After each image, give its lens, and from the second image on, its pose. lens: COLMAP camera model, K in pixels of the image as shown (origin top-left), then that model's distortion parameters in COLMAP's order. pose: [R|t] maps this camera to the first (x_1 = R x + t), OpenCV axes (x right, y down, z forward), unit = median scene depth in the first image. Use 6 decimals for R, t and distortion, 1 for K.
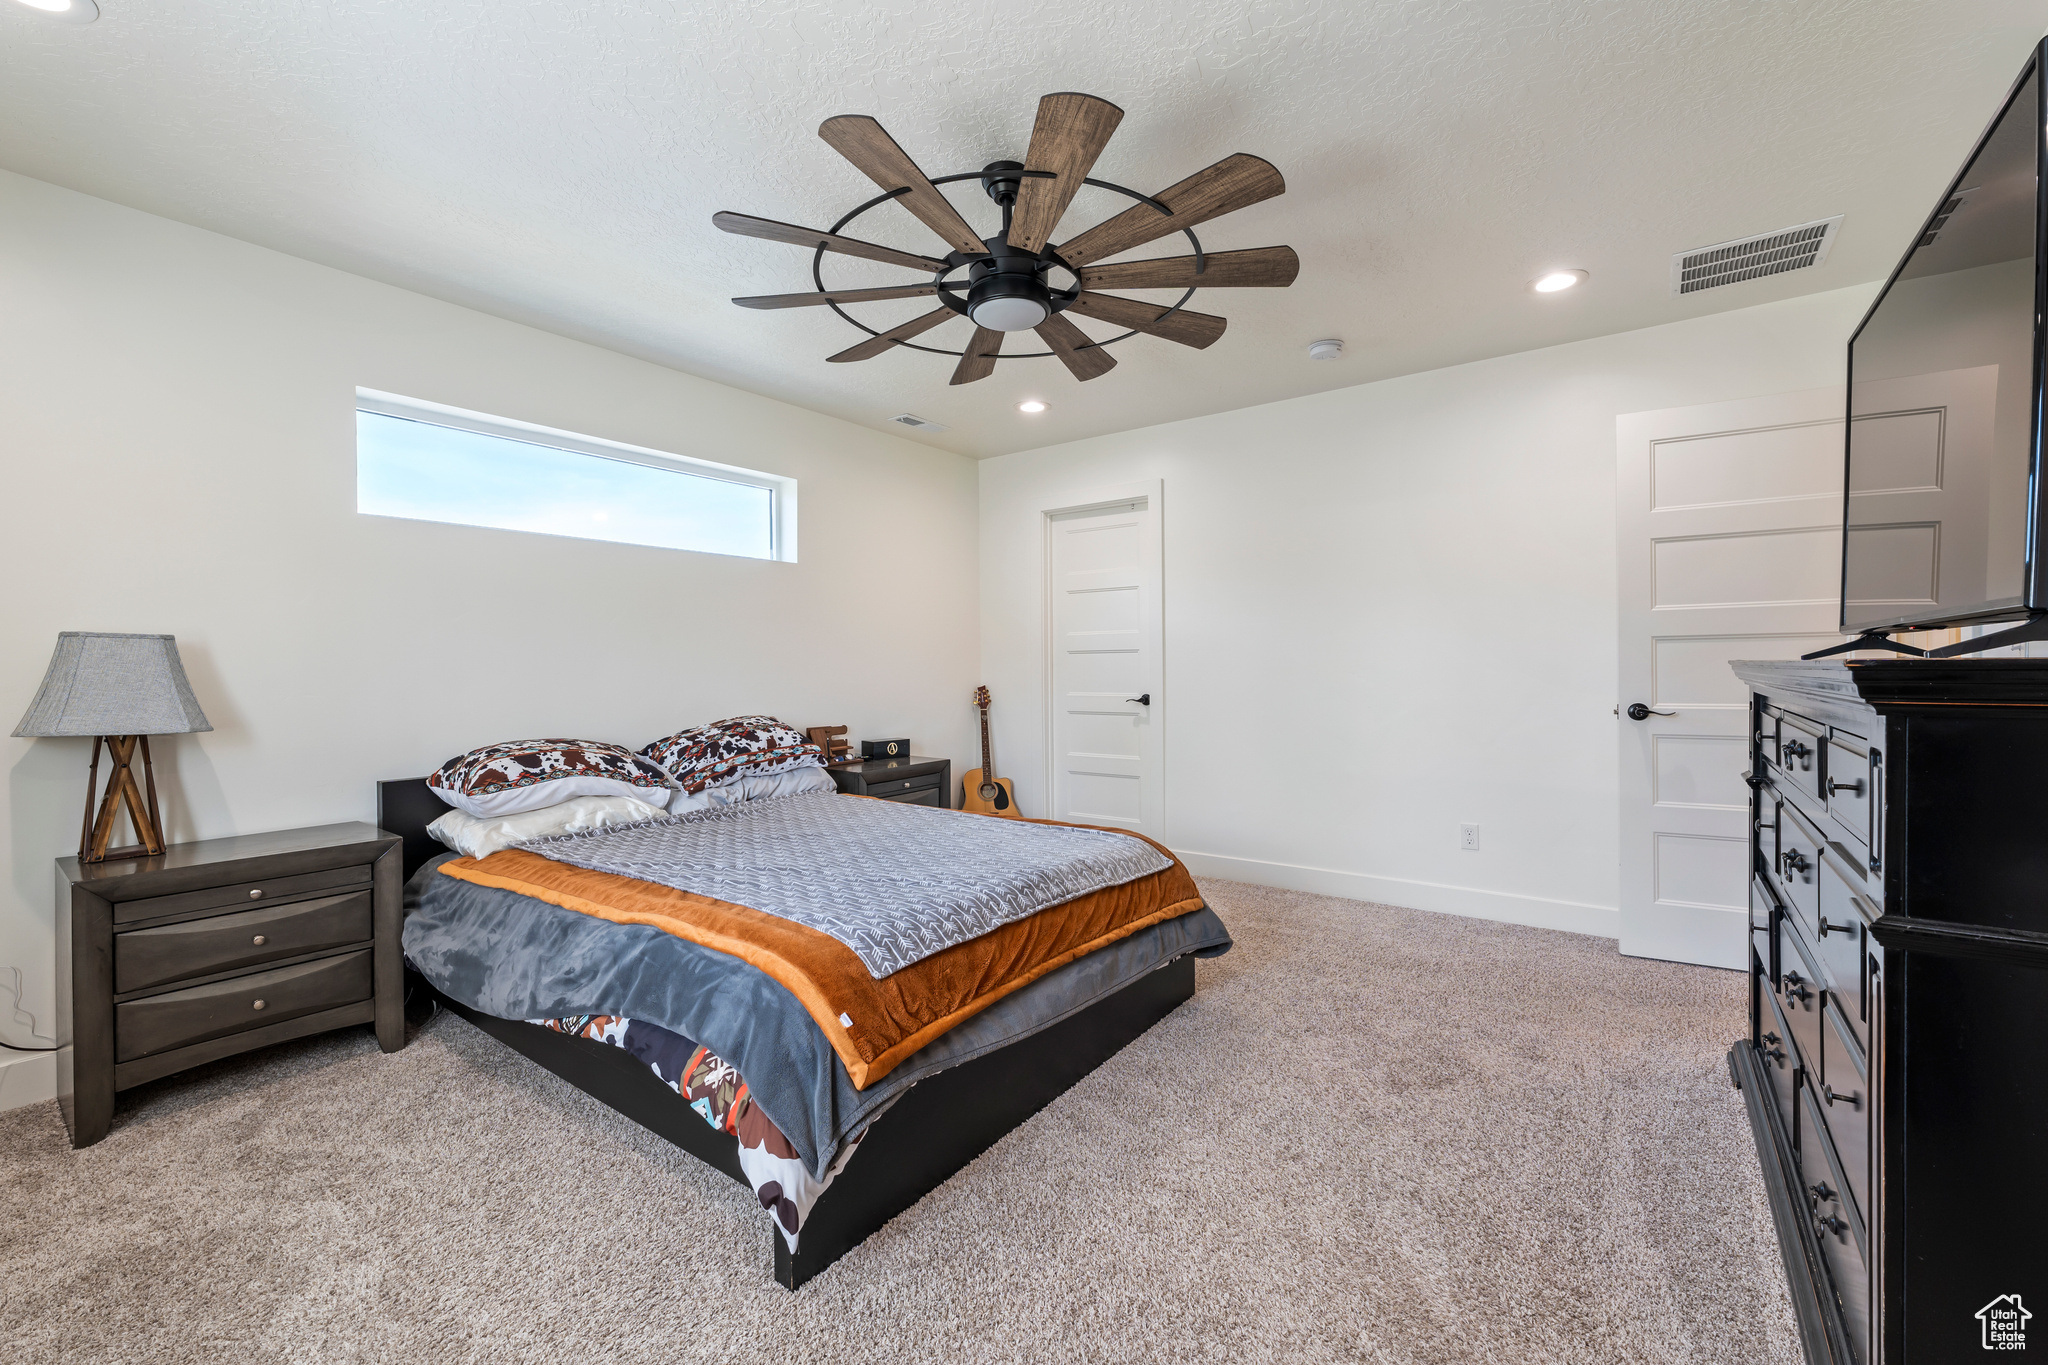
lens RADIAL K [[841.9, 0, 1019.6], [0, 841.9, 678.8], [0, 0, 1]] dist [-0.002145, -0.000510]
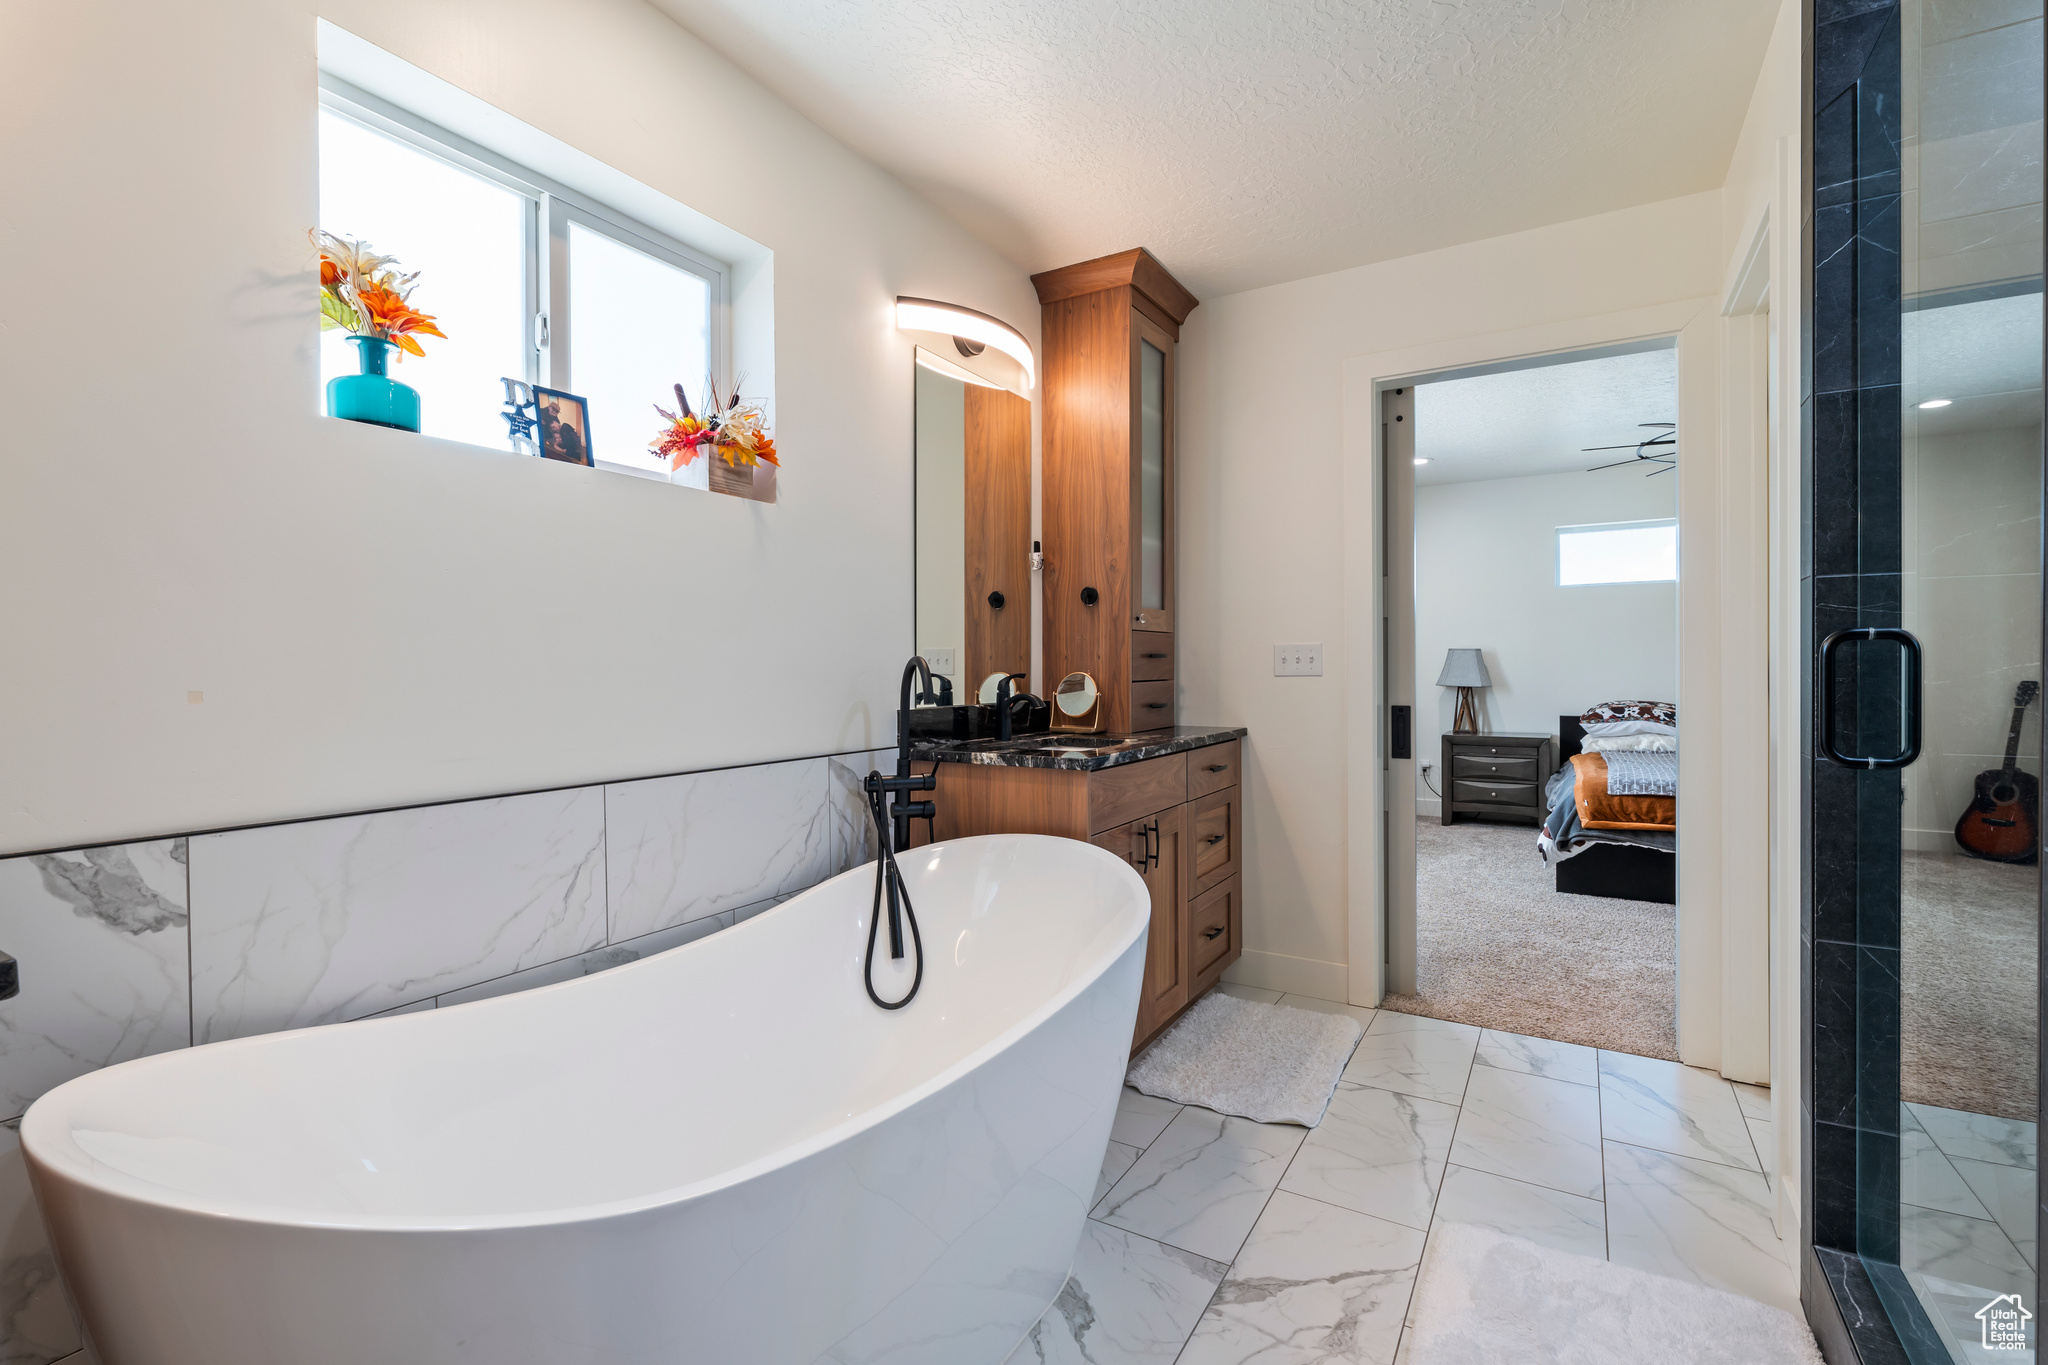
lens RADIAL K [[921.8, 0, 1020.9], [0, 921.8, 673.2], [0, 0, 1]] dist [0.000616, -0.000141]
pose [[0.102585, 0.016671, -0.994585, 1.378535], [-0.009649, 0.999829, 0.015763, -0.005816], [0.994677, 0.007980, 0.102729, -0.567827]]
